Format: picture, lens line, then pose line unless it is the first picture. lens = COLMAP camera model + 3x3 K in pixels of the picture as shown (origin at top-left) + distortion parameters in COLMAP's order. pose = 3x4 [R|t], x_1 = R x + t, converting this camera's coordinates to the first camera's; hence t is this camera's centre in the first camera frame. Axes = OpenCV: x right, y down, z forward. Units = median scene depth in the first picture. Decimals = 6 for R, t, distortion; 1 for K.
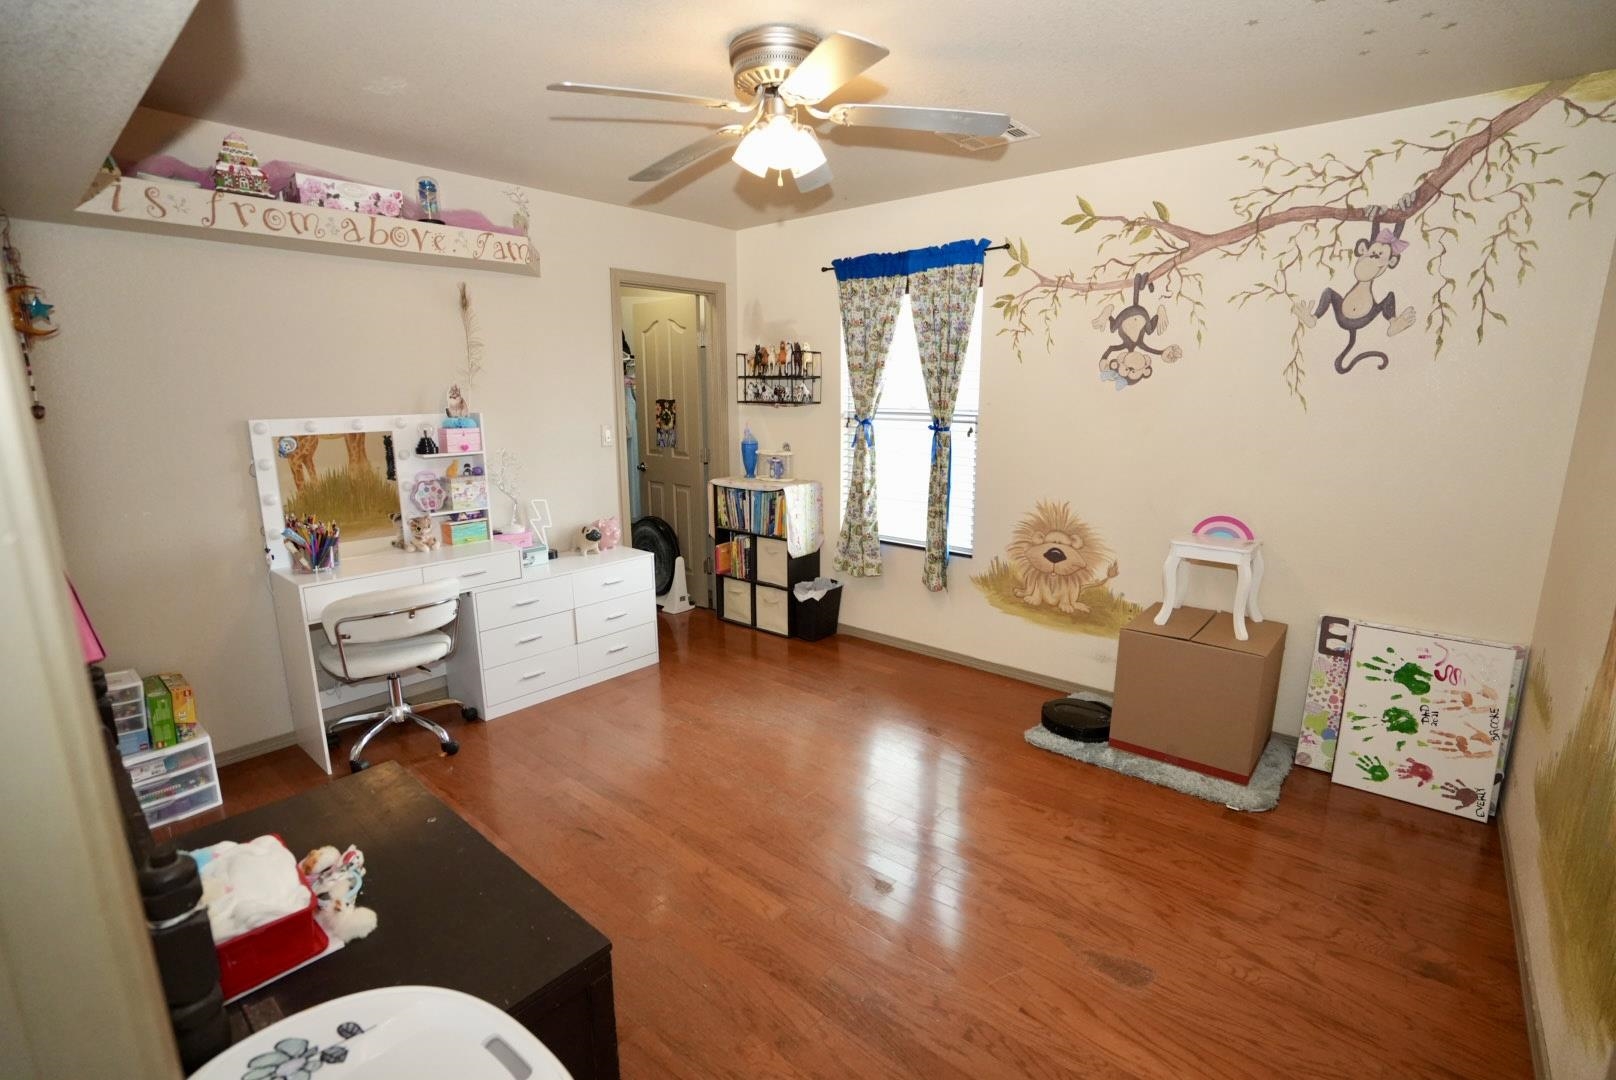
lens RADIAL K [[739.0, 0, 808.0], [0, 739.0, 540.0], [0, 0, 1]] dist [-0.059932, 0.022984]
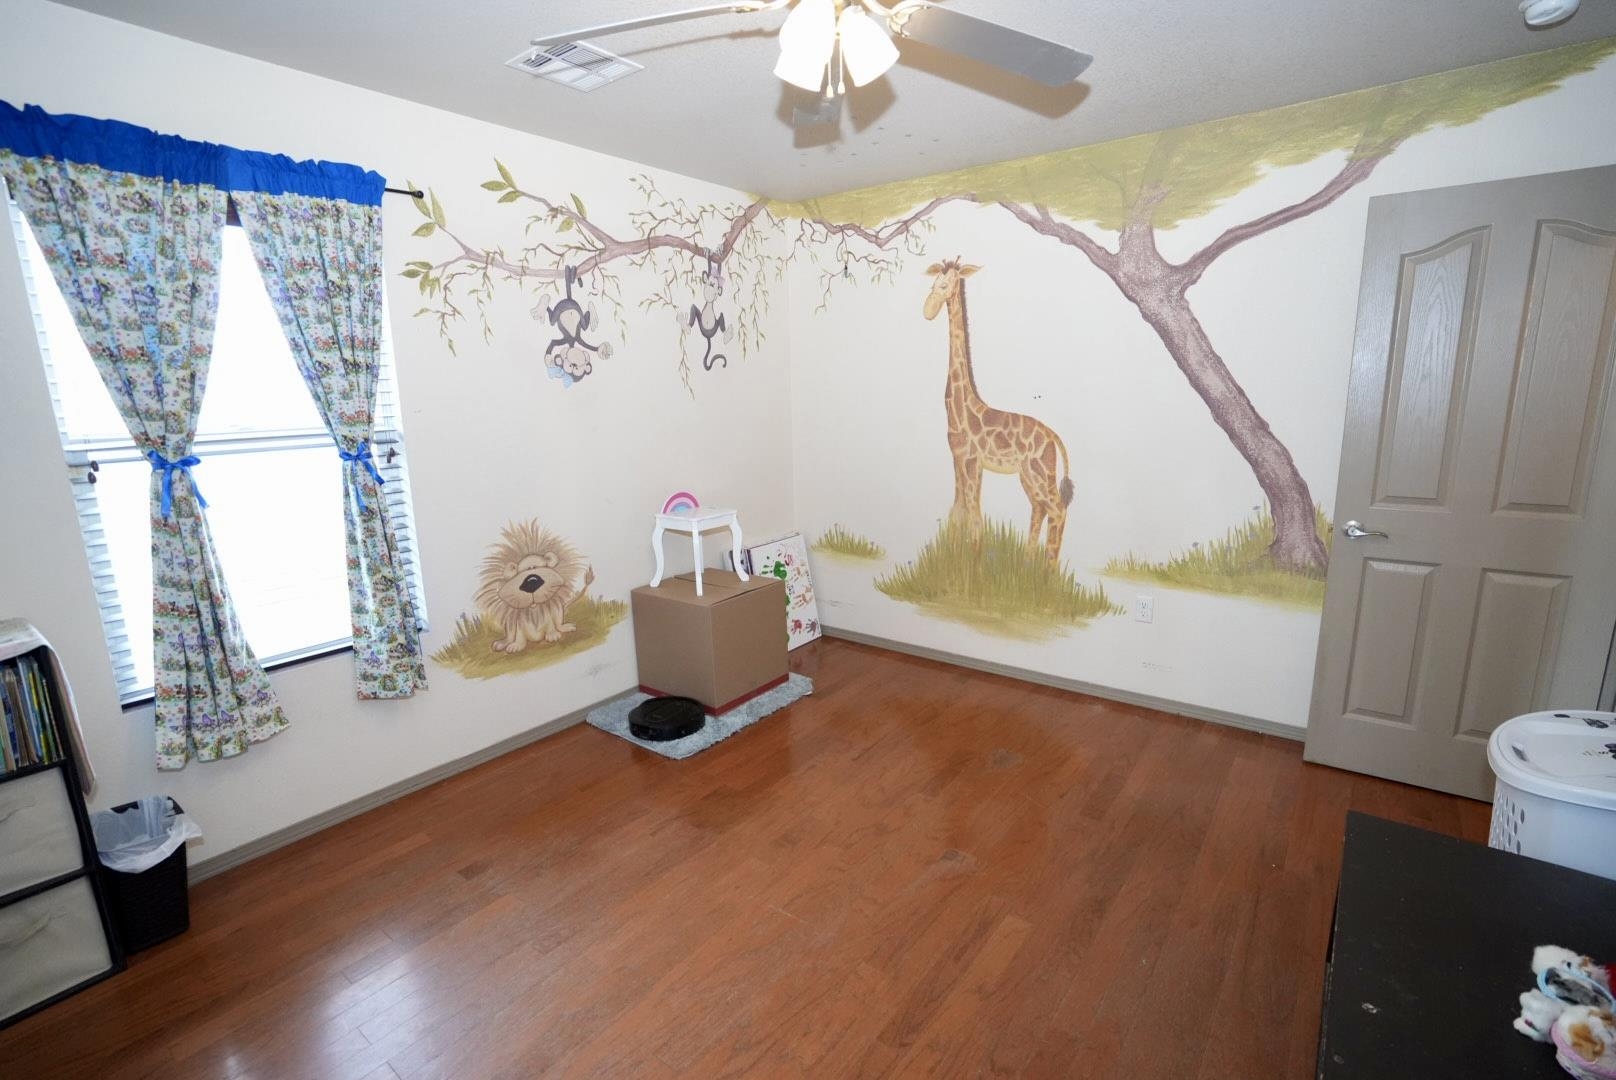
lens RADIAL K [[739.0, 0, 808.0], [0, 739.0, 540.0], [0, 0, 1]] dist [-0.059932, 0.022984]
pose [[-0.045246, -0.199742, 0.978803, -0.561088], [0.224486, 0.952715, 0.204795, -0.145180], [-0.973426, 0.228994, 0.001732, 0.757758]]
